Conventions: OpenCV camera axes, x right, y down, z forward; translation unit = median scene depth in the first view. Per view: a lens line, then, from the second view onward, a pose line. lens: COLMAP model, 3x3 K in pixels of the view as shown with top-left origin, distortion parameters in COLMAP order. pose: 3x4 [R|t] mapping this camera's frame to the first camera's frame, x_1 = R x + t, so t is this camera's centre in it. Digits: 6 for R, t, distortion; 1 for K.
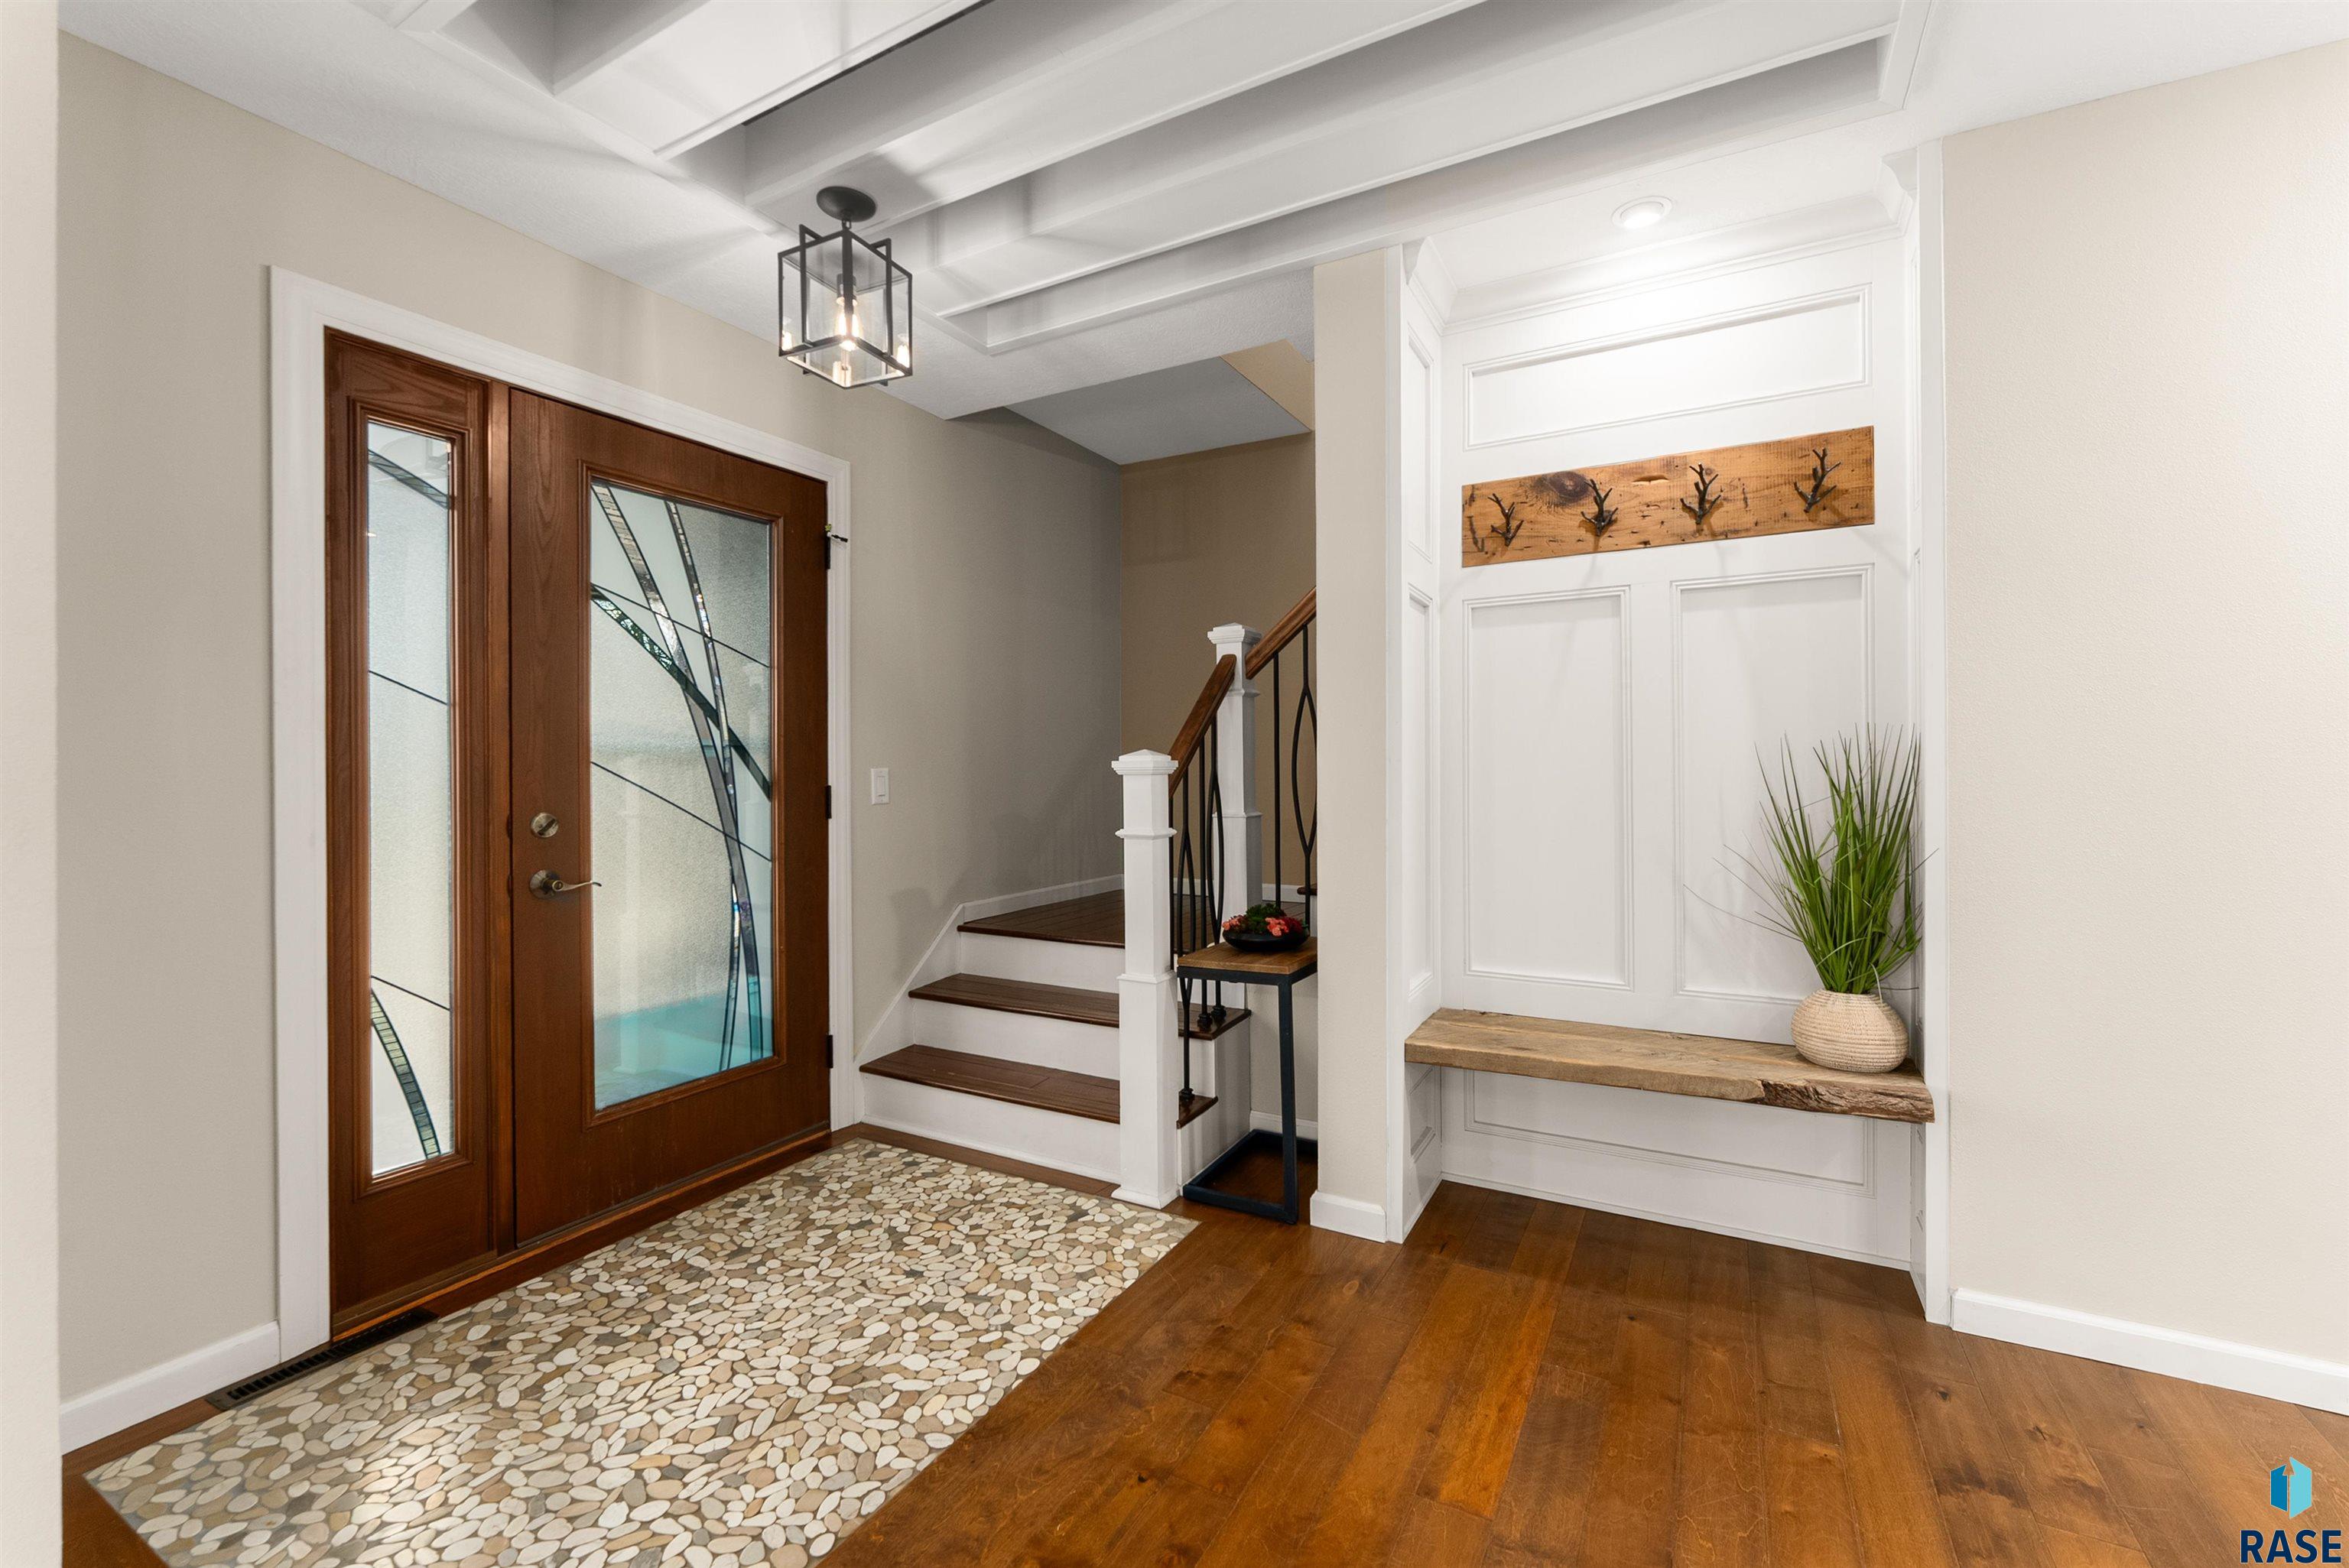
lens RADIAL K [[979.0, 0, 1173.8], [0, 979.0, 767.5], [0, 0, 1]] dist [-0.008137, 0.000962]
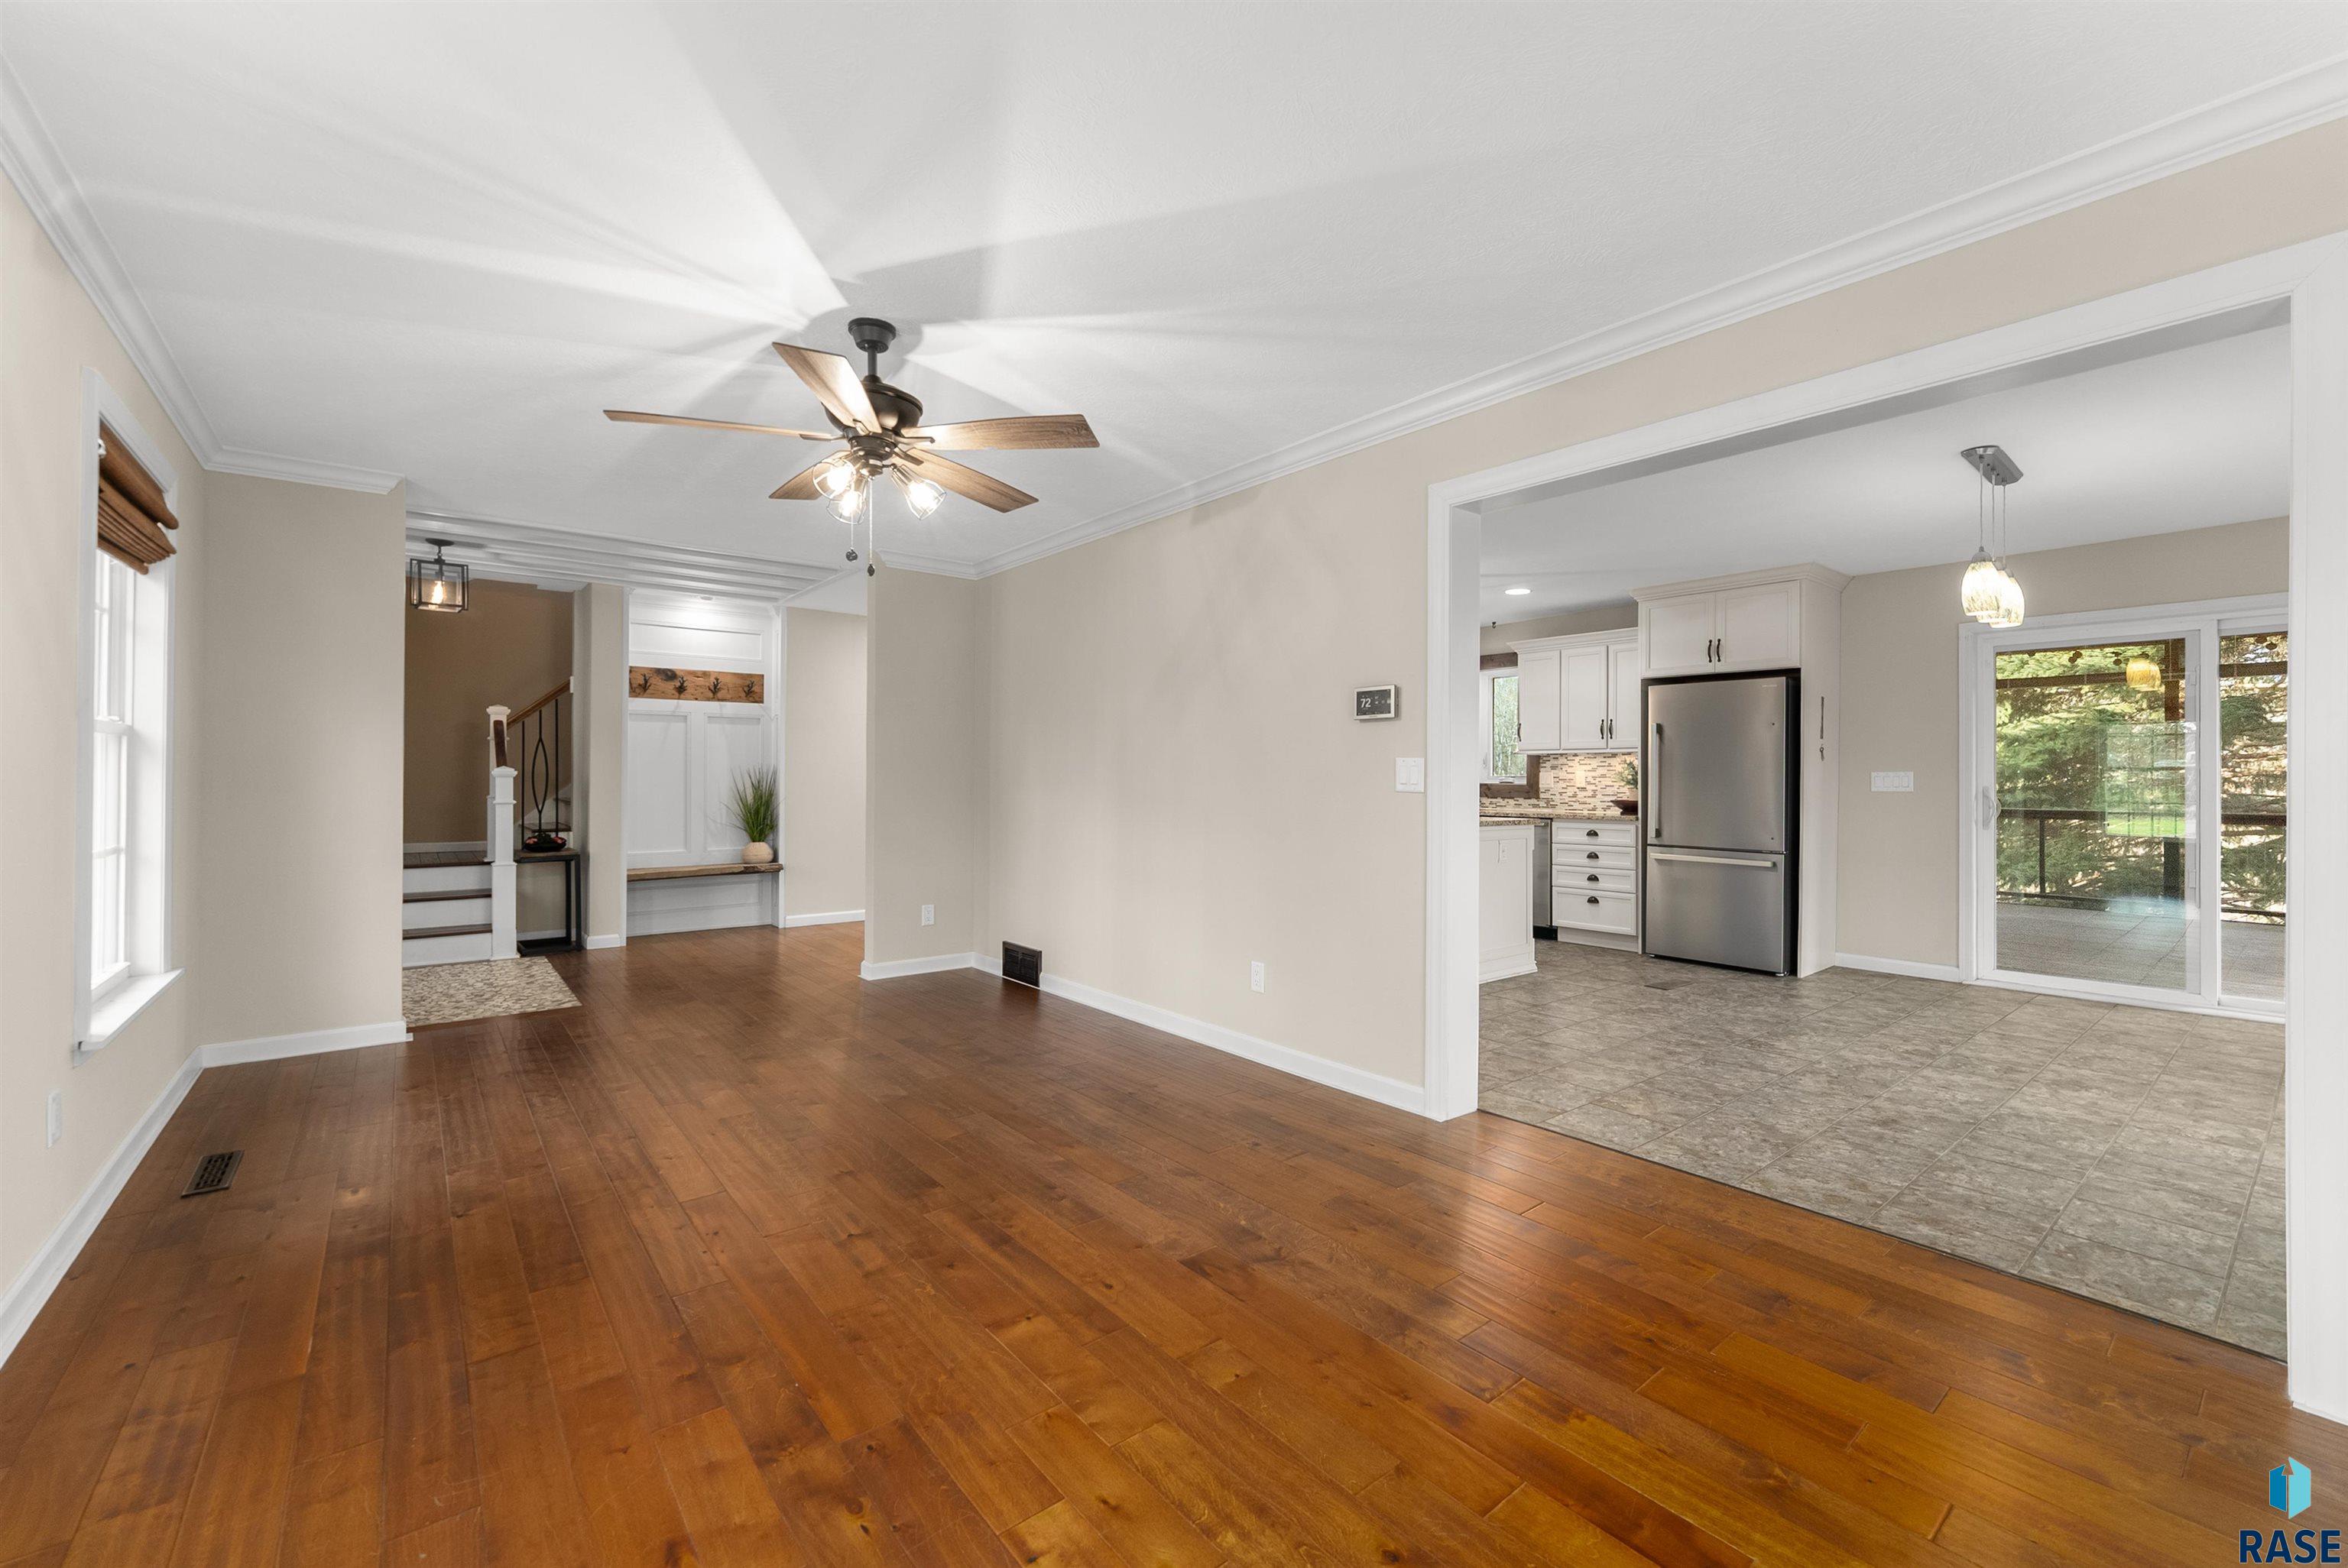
lens RADIAL K [[978.5, 0, 1151.4], [0, 978.5, 771.7], [0, 0, 1]] dist [-0.008137, 0.000962]
pose [[0.402535, 0.015045, 0.915281, -1.597011], [-0.006162, 0.999887, -0.013726, 0.018351], [-0.915384, -0.000115, 0.402583, -1.381950]]
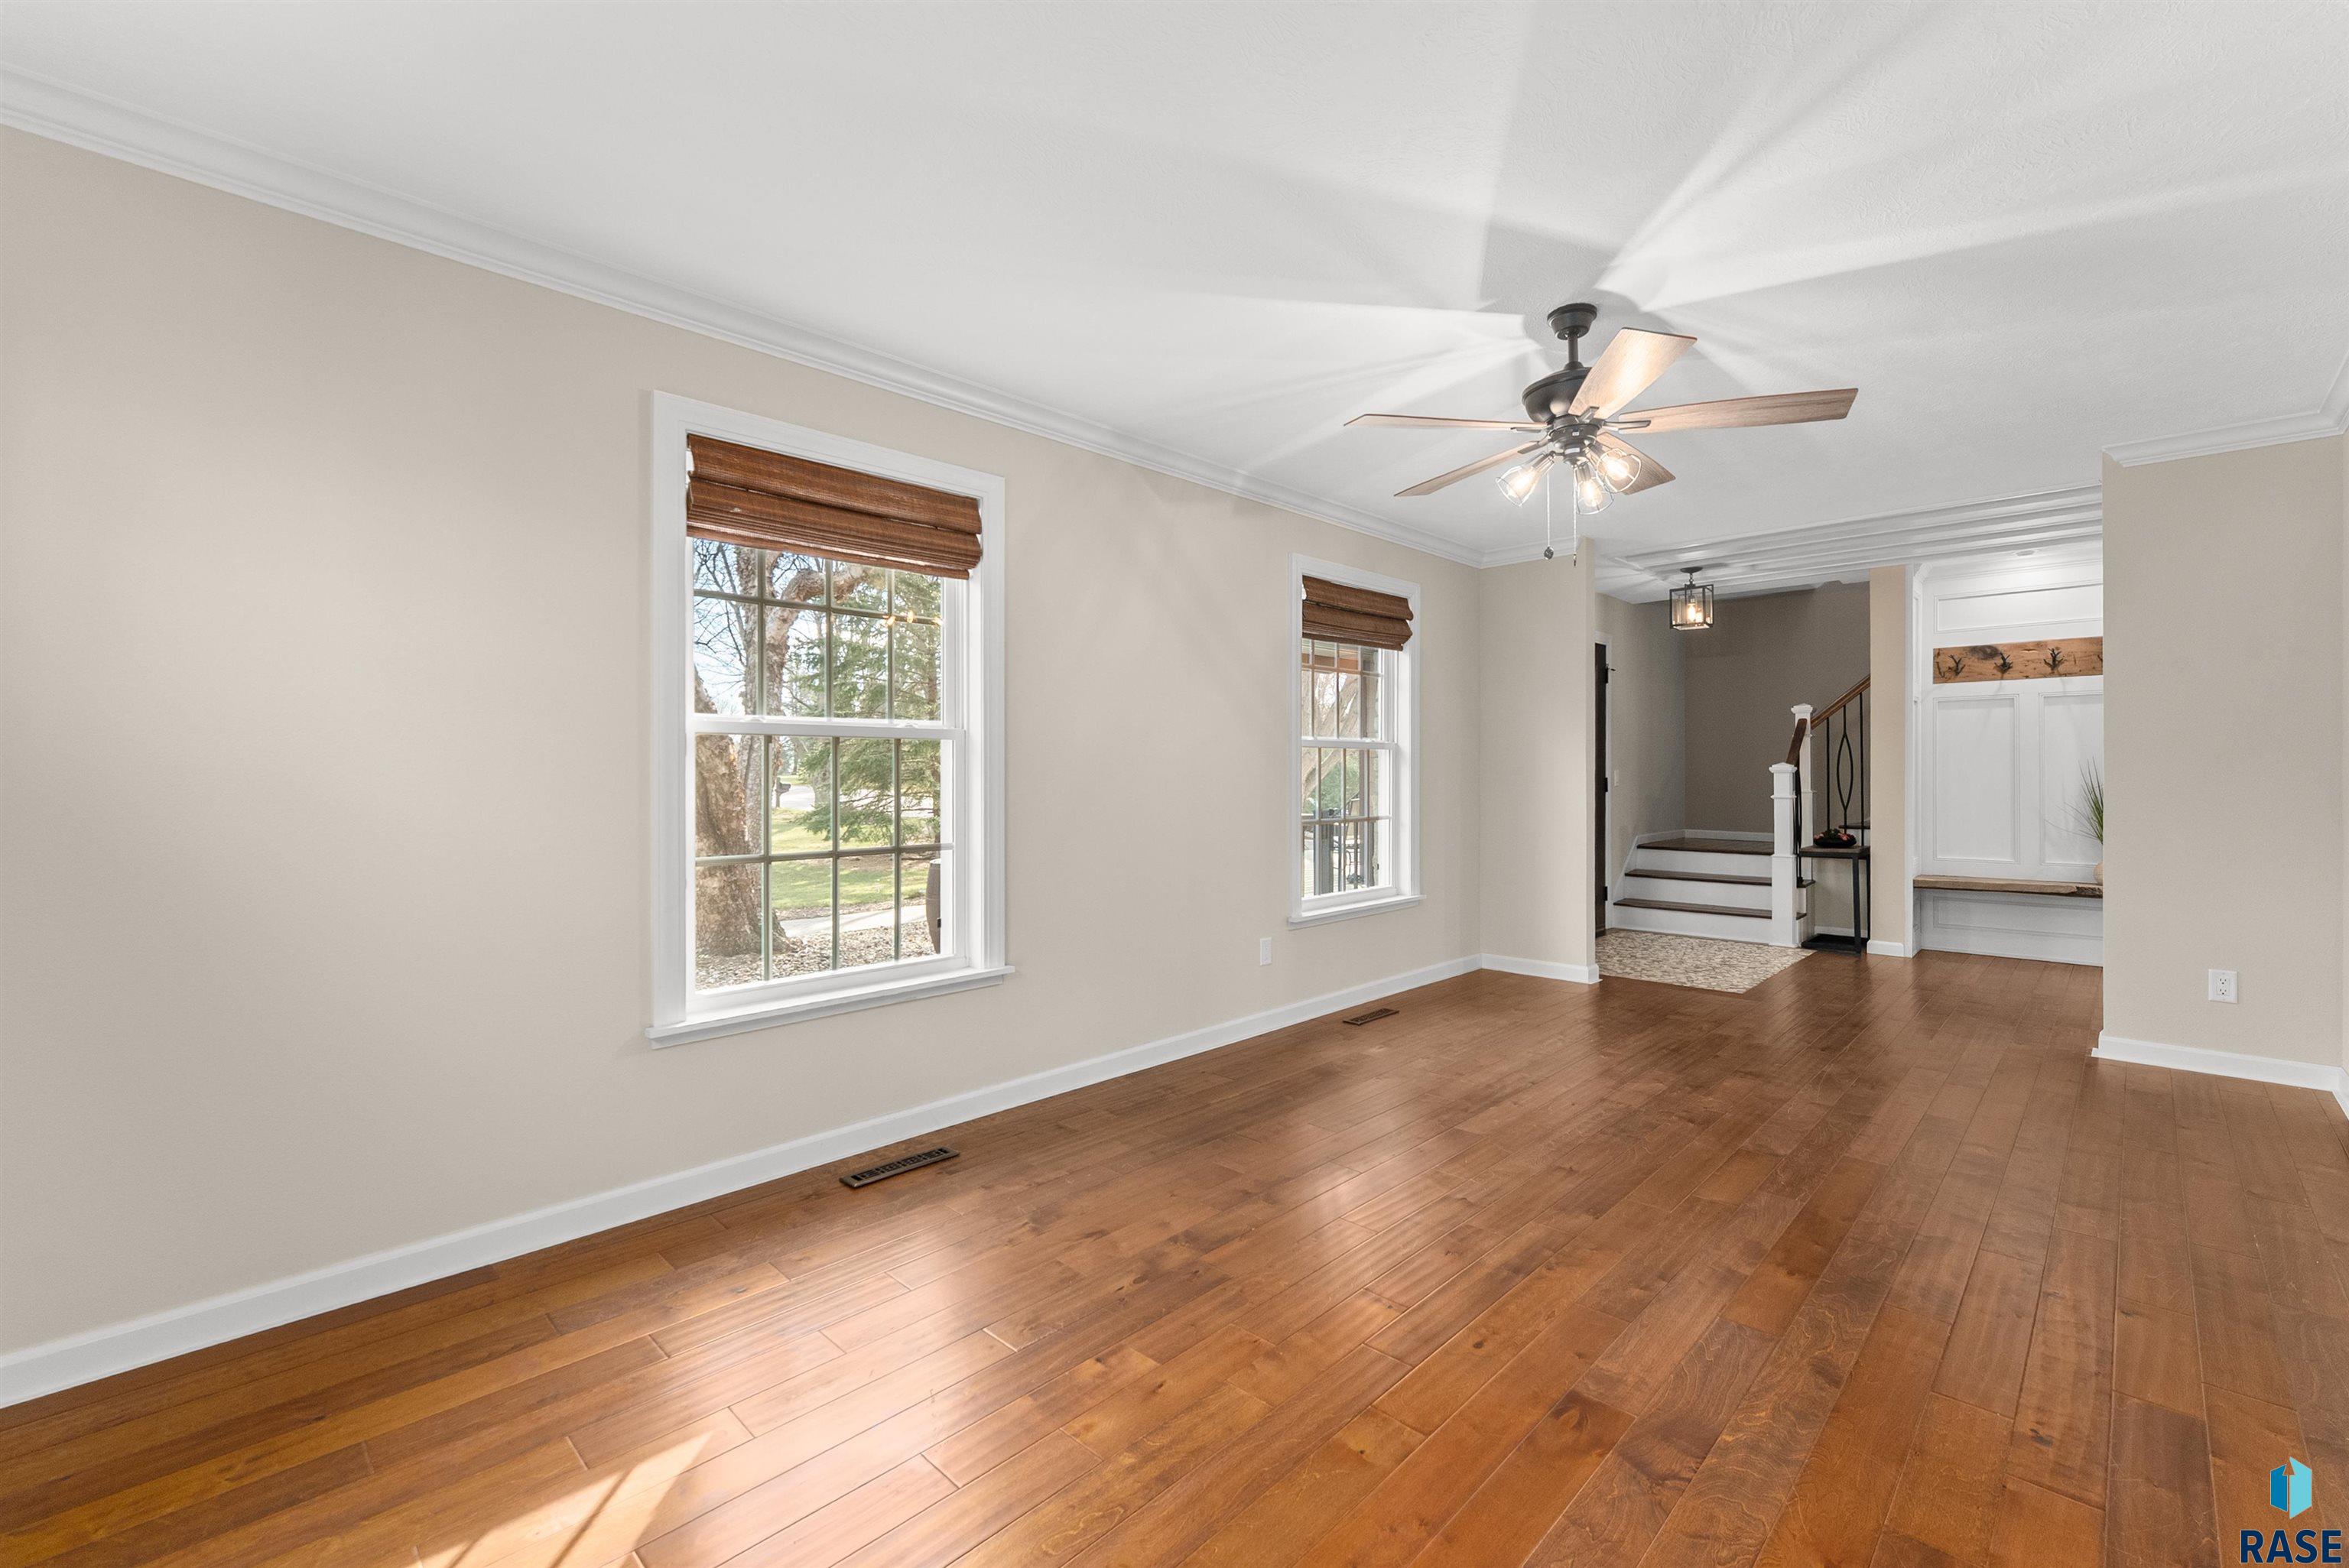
lens RADIAL K [[979.0, 0, 1194.5], [0, 979.0, 766.7], [0, 0, 1]] dist [-0.008137, 0.000962]
pose [[0.960935, 0.003651, -0.276750, -0.796624], [-0.005110, 0.999977, -0.004551, 0.011085], [0.276727, 0.005788, 0.960931, -1.813905]]
